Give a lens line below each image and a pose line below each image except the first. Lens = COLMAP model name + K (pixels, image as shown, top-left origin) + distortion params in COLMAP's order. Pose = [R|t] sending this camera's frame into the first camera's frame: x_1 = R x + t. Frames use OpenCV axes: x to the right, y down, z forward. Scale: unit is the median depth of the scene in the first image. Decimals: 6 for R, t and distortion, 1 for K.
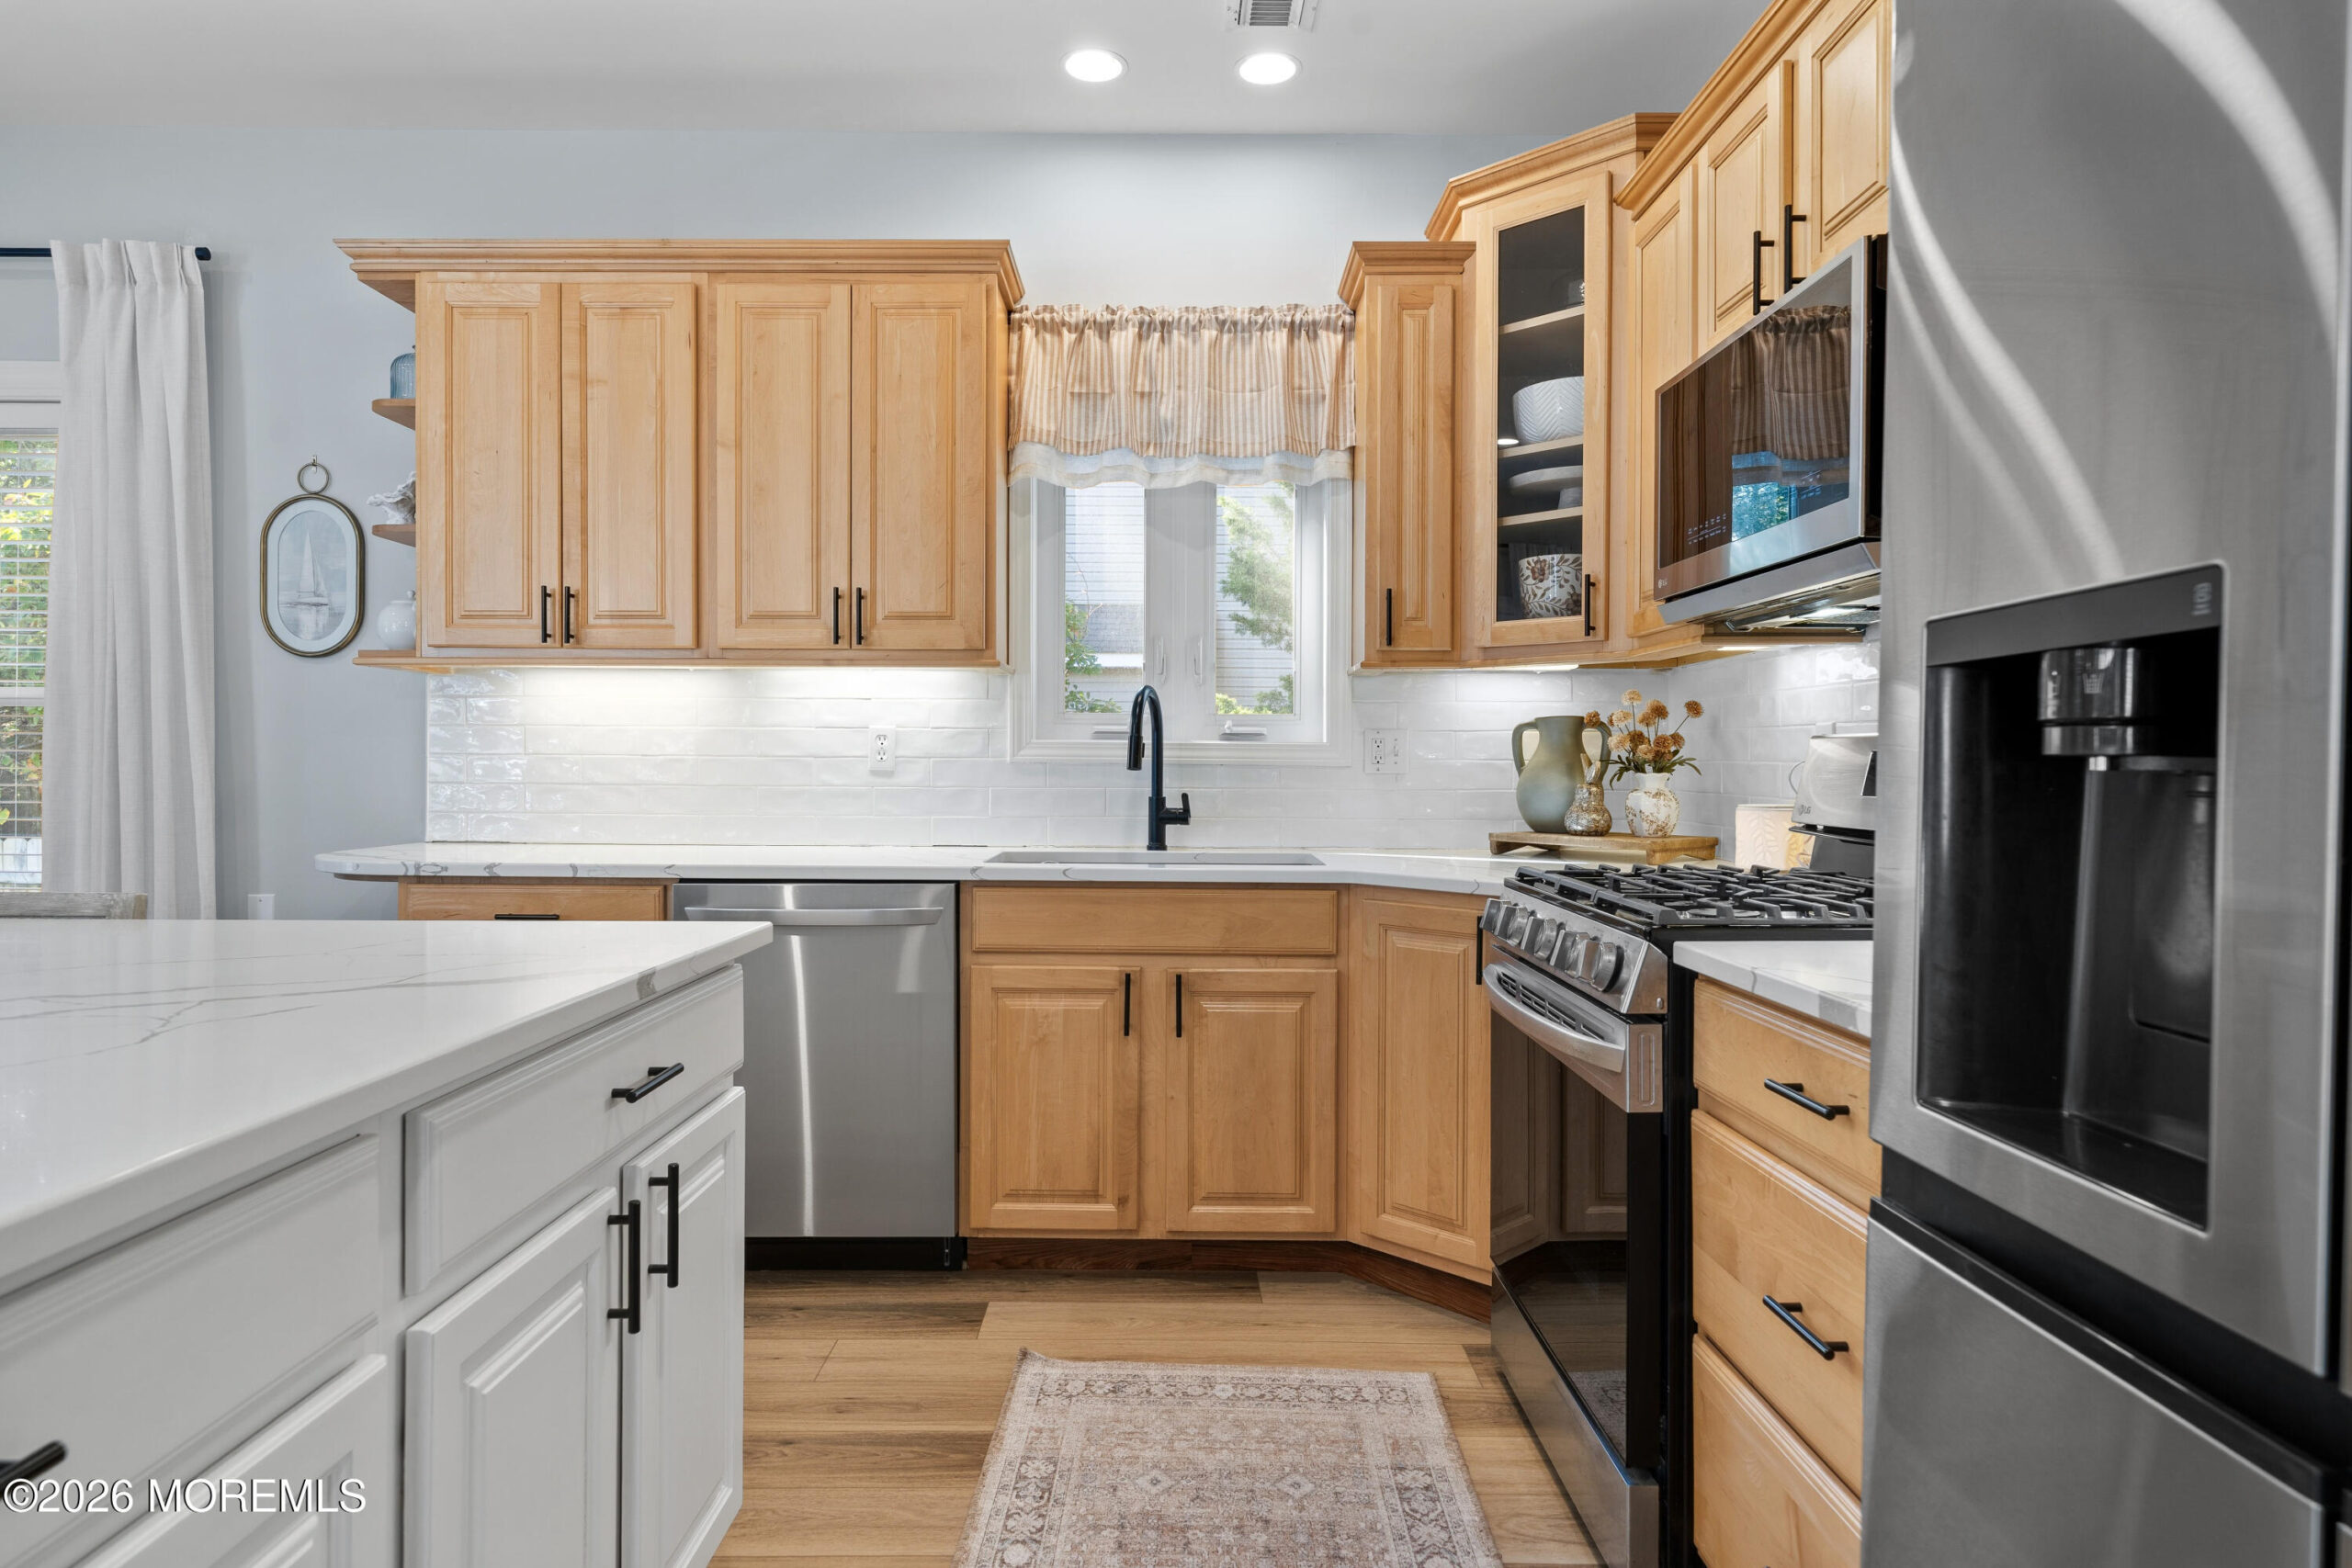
lens RADIAL K [[1349.5, 0, 1167.9], [0, 1349.5, 772.4], [0, 0, 1]] dist [0.000814, 0.002359]
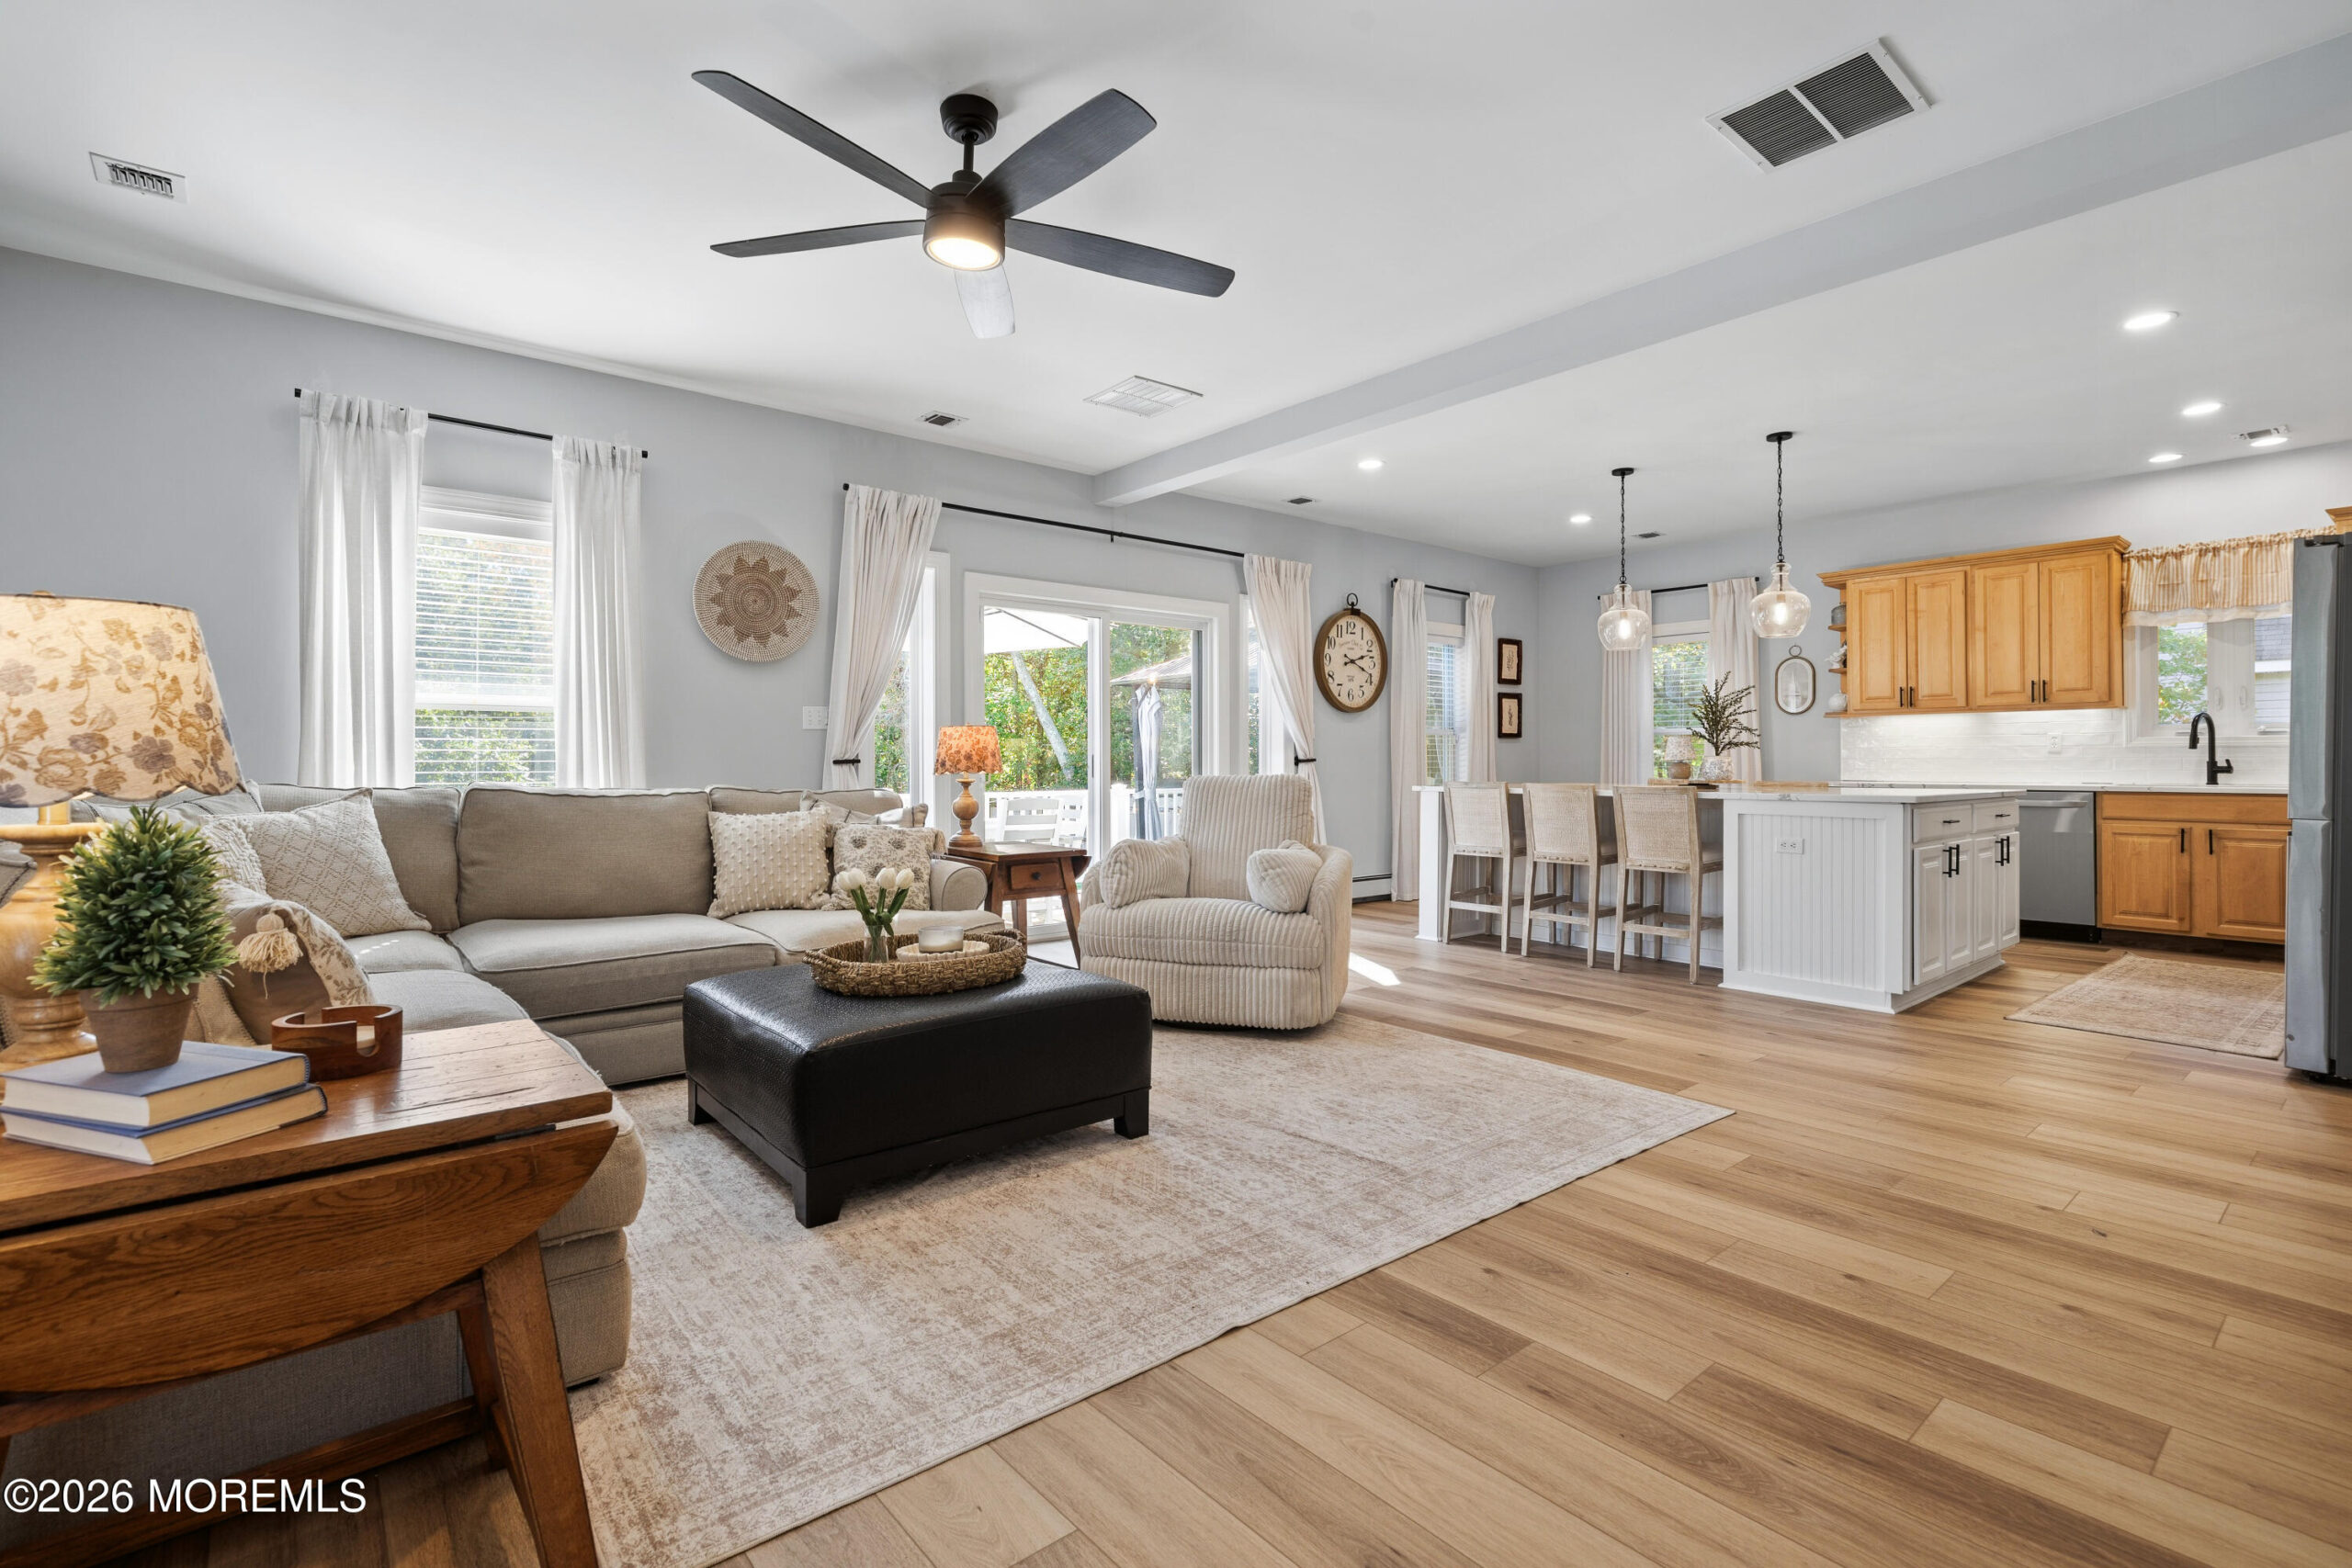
lens RADIAL K [[1066.3, 0, 1168.0], [0, 1066.3, 760.3], [0, 0, 1]] dist [0.001302, 0.000593]
pose [[0.637642, -0.009408, -0.770276, 0.271899], [0.003662, 0.999951, -0.009182, 0.028765], [0.770324, 0.003034, 0.637645, -1.578442]]
